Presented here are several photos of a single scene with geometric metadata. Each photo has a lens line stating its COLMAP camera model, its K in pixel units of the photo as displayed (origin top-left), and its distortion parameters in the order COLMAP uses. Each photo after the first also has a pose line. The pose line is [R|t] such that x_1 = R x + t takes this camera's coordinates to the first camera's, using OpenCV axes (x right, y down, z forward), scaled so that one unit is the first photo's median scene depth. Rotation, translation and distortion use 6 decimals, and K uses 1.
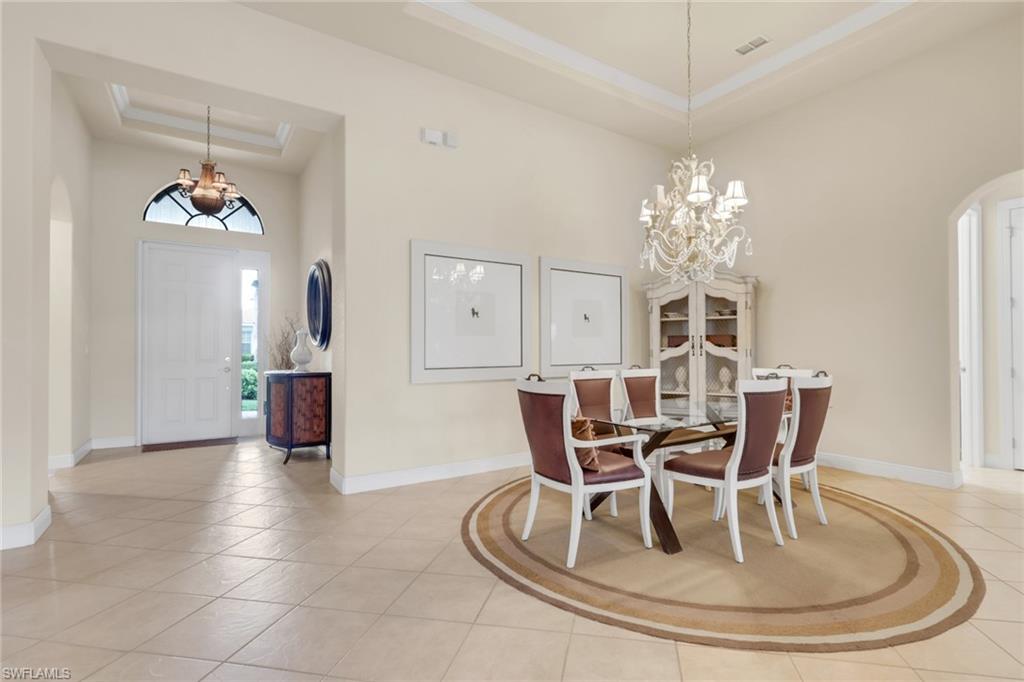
lens RADIAL K [[483.9, 0, 512.0], [0, 483.9, 341.0], [0, 0, 1]] dist [0.001973, 0.000607]
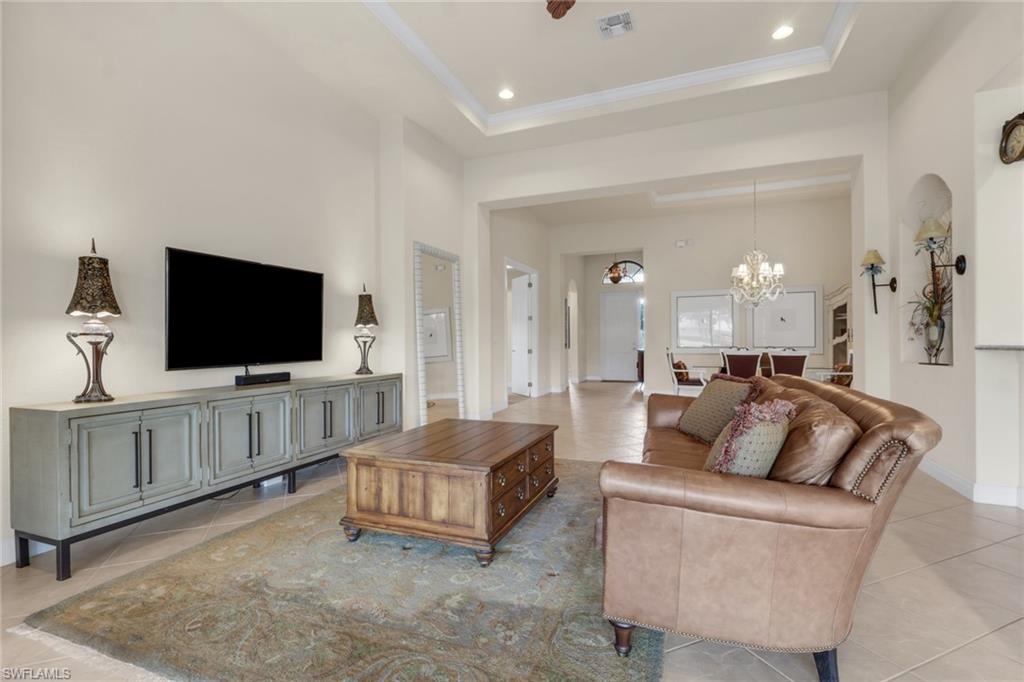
lens RADIAL K [[483.9, 0, 512.0], [0, 483.9, 341.0], [0, 0, 1]] dist [0.001973, 0.000607]
pose [[0.567312, -0.000685, -0.823503, 1.035211], [0.018595, 0.999755, 0.011979, -0.011205], [0.823293, -0.022108, 0.567186, -0.769998]]
